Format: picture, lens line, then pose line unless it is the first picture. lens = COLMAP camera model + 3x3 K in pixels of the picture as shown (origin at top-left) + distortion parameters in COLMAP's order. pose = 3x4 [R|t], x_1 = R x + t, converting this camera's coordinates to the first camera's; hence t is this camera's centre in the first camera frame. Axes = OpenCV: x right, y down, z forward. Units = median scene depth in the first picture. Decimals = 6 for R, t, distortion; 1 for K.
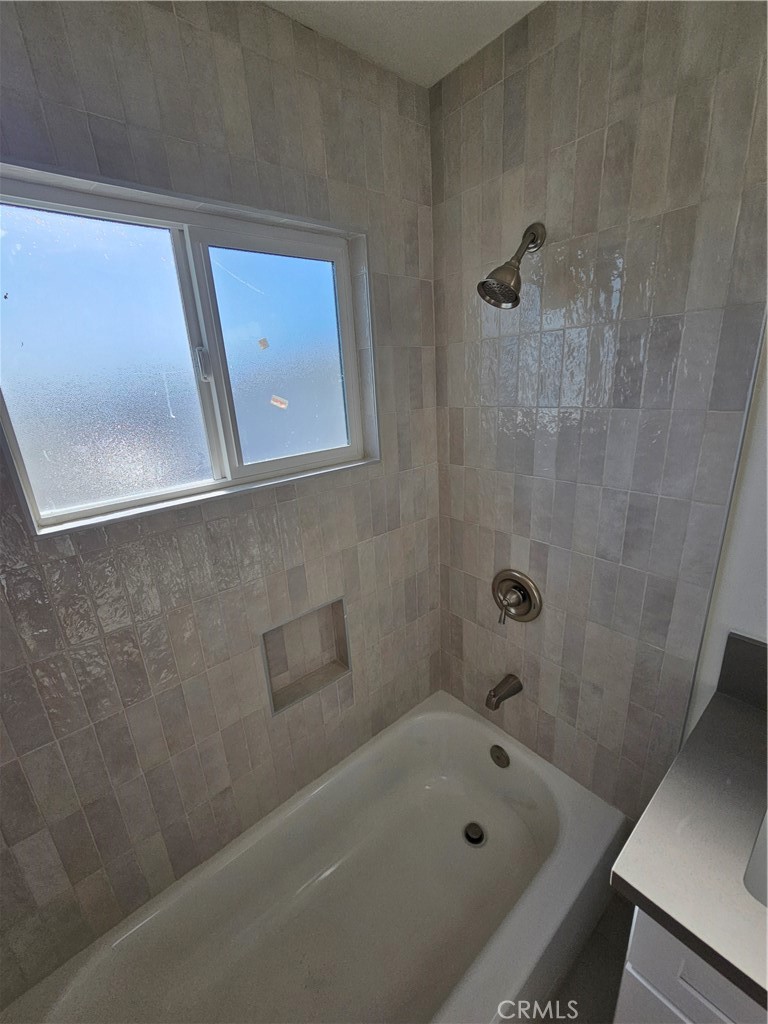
lens RADIAL K [[421.7, 0, 384.0], [0, 421.7, 512.0], [0, 0, 1]] dist [0.000328, 0.000272]
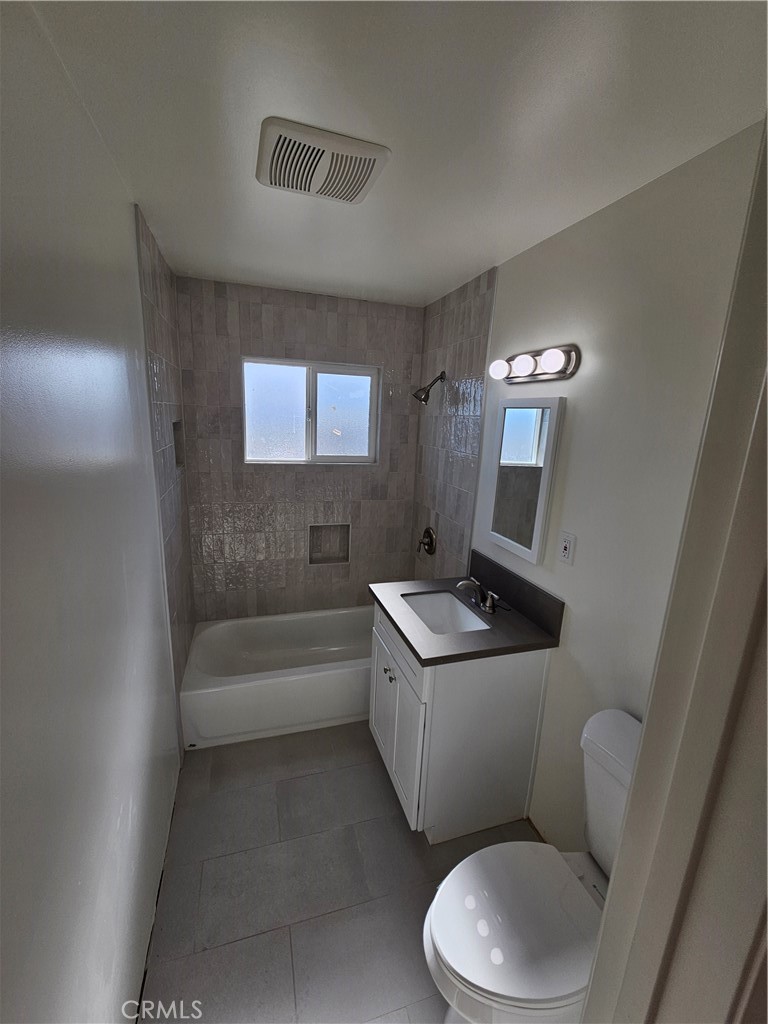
lens RADIAL K [[421.7, 0, 384.0], [0, 421.7, 512.0], [0, 0, 1]] dist [0.000328, 0.000272]
pose [[0.921821, 0.180993, -0.342765, 0.881165], [-0.209235, 0.976737, -0.046956, 0.233788], [0.326293, 0.115003, 0.938247, -1.081005]]
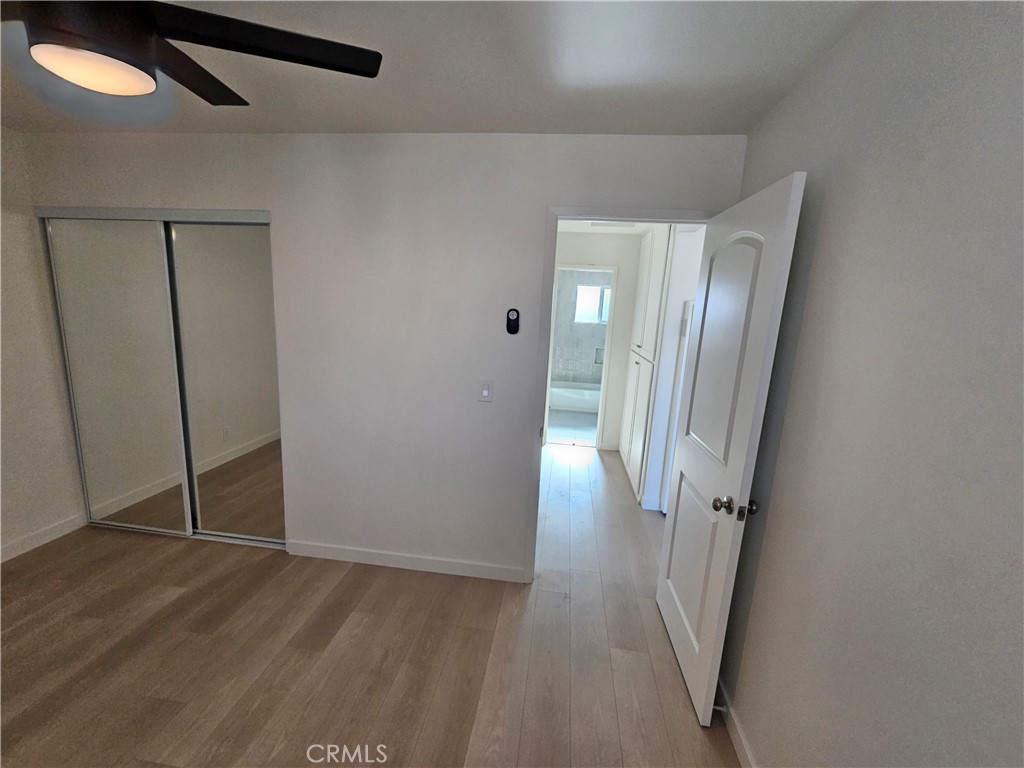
lens RADIAL K [[421.7, 0, 515.0], [0, 421.7, 377.2], [0, 0, 1]] dist [0.000328, 0.000272]
pose [[0.671221, 0.230156, -0.704621, 3.281074], [-0.316031, 0.948708, 0.008833, 1.000799], [0.670513, 0.216754, 0.709528, -3.971449]]
